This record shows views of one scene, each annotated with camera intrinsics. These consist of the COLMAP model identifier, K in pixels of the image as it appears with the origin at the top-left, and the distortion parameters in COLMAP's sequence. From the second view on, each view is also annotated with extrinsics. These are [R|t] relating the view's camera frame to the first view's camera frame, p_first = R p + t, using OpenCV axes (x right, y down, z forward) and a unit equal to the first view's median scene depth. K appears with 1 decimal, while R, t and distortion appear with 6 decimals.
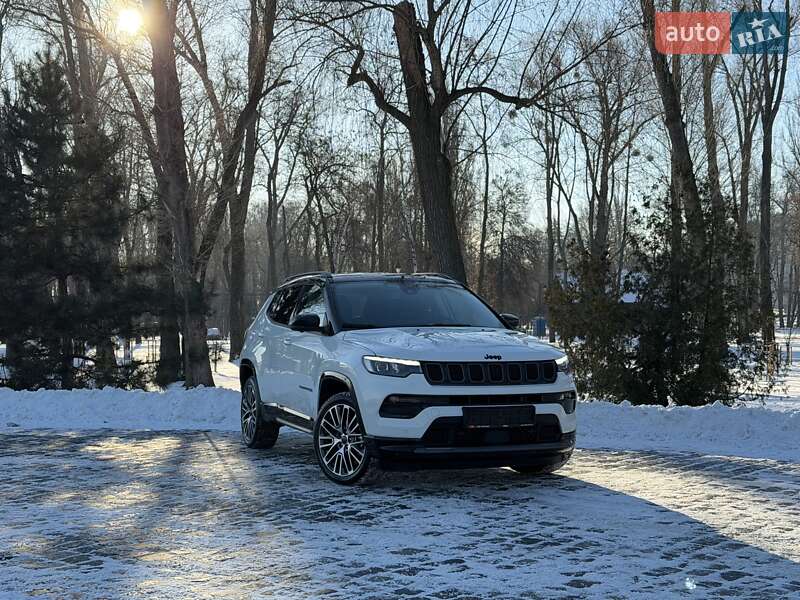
lens RADIAL K [[1156.3, 0, 400.9], [0, 1156.3, 298.5], [0, 0, 1]] dist [0.140684, -0.054050]
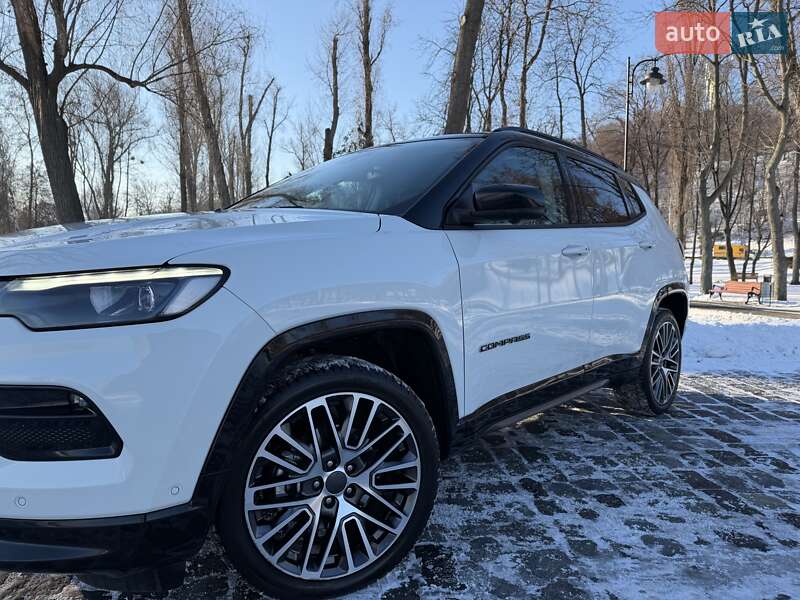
lens RADIAL K [[564.1, 0, 406.3], [0, 564.1, 299.4], [0, 0, 1]] dist [0.020234, -0.021111]
pose [[0.775079, -0.033946, 0.630952, -0.172927], [-0.023757, 0.996284, 0.082784, 0.035524], [-0.631418, -0.079154, 0.771392, 0.716864]]
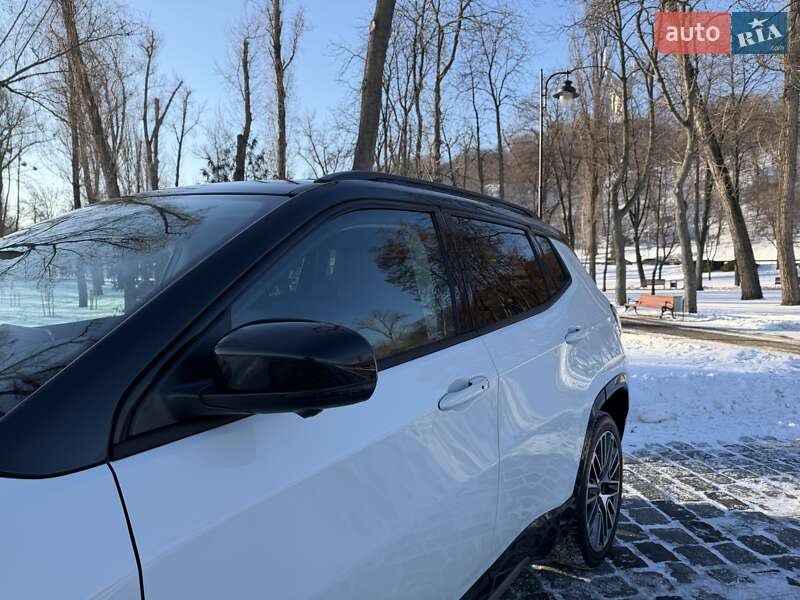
lens RADIAL K [[564.1, 0, 406.3], [0, 564.1, 299.4], [0, 0, 1]] dist [0.020234, -0.021111]
pose [[0.685665, -0.043073, 0.726642, -0.075045], [-0.009836, 0.997608, 0.068415, 0.002328], [-0.727851, -0.054057, 0.683601, 0.775140]]
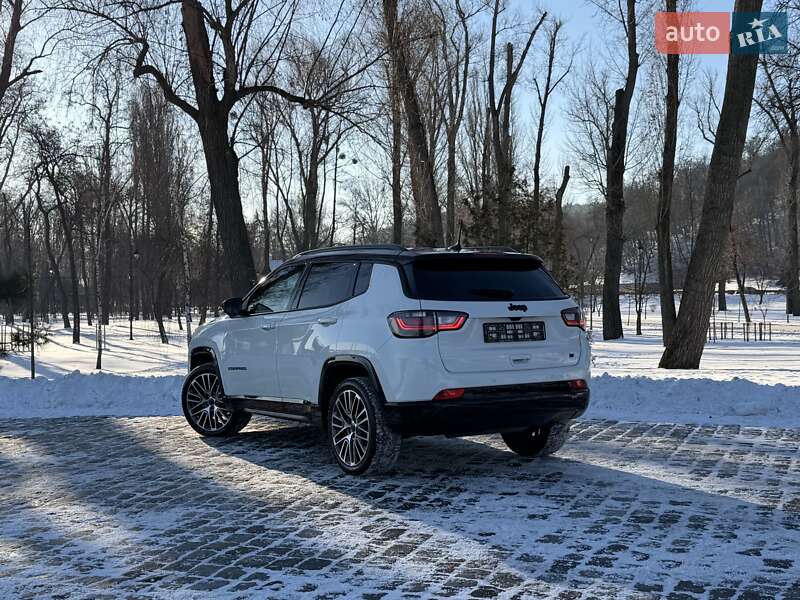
lens RADIAL K [[1018.0, 0, 404.2], [0, 1018.0, 300.7], [0, 0, 1]] dist [0.130143, 0.000630]
pose [[0.959940, -0.005961, 0.280141, -0.195934], [0.001129, 0.999848, 0.017407, 0.001722], [-0.280202, -0.016394, 0.959801, 0.118063]]
